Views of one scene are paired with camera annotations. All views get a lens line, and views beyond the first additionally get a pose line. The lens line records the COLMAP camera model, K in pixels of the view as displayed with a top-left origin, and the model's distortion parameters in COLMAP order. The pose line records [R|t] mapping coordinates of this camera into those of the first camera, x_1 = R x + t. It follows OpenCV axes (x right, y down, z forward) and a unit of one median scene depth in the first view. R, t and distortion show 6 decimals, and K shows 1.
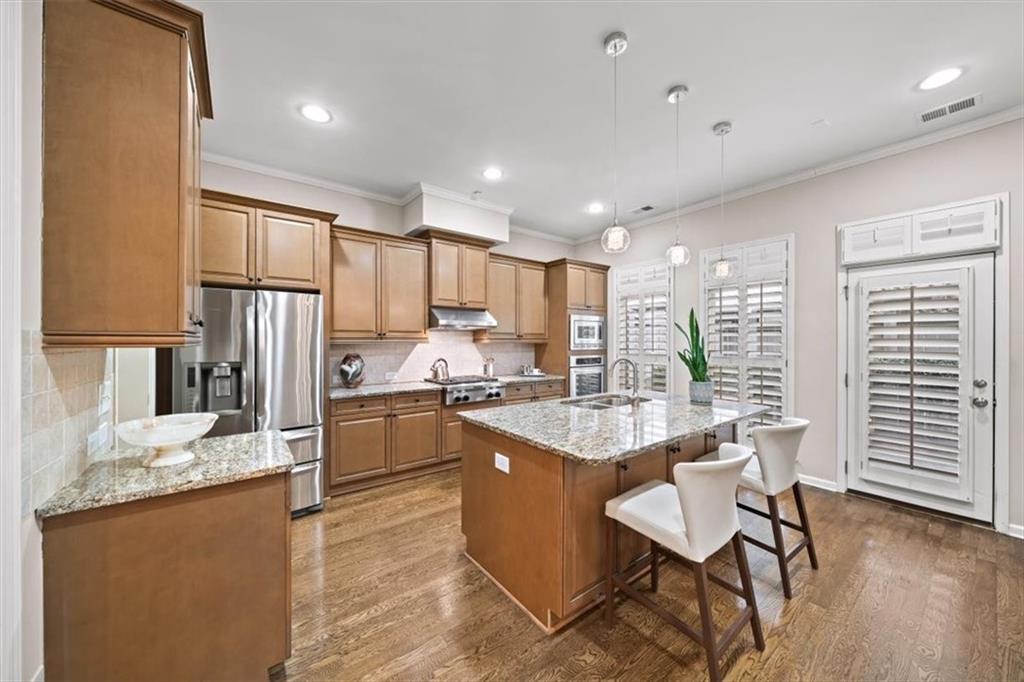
lens RADIAL K [[360.0, 0, 510.1], [0, 360.0, 339.2], [0, 0, 1]] dist [0.000697, 0.000025]
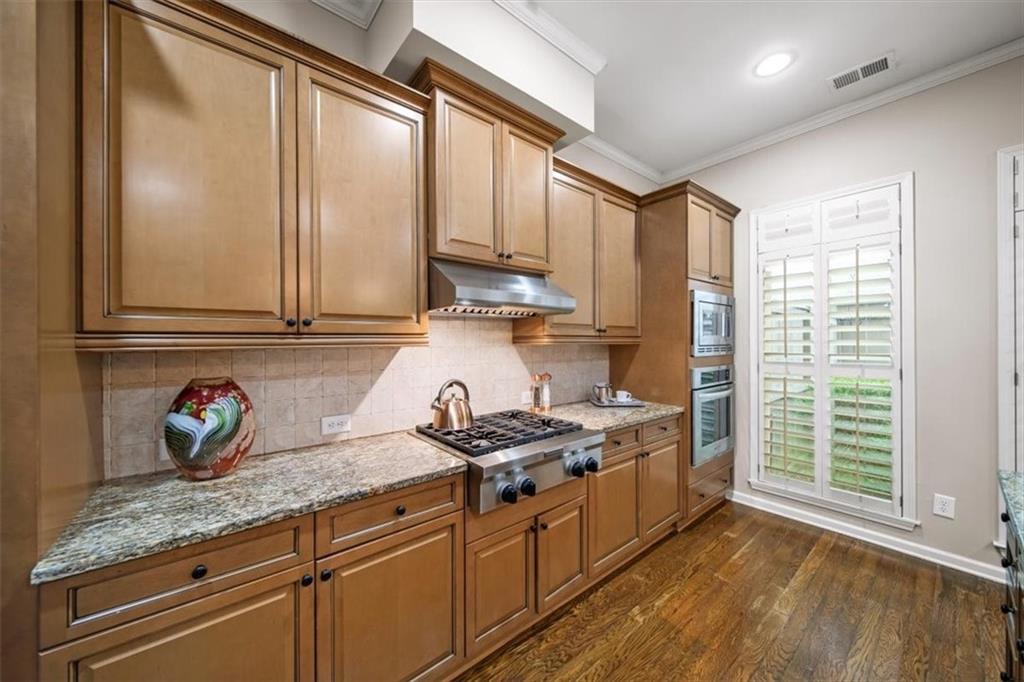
lens RADIAL K [[360.0, 0, 513.6], [0, 360.0, 340.2], [0, 0, 1]] dist [0.000697, 0.000025]
pose [[0.998821, -0.004833, 0.048306, -0.143624], [0.004828, 0.999988, 0.000220, 0.004485], [-0.048306, 0.000013, 0.998833, 0.567001]]
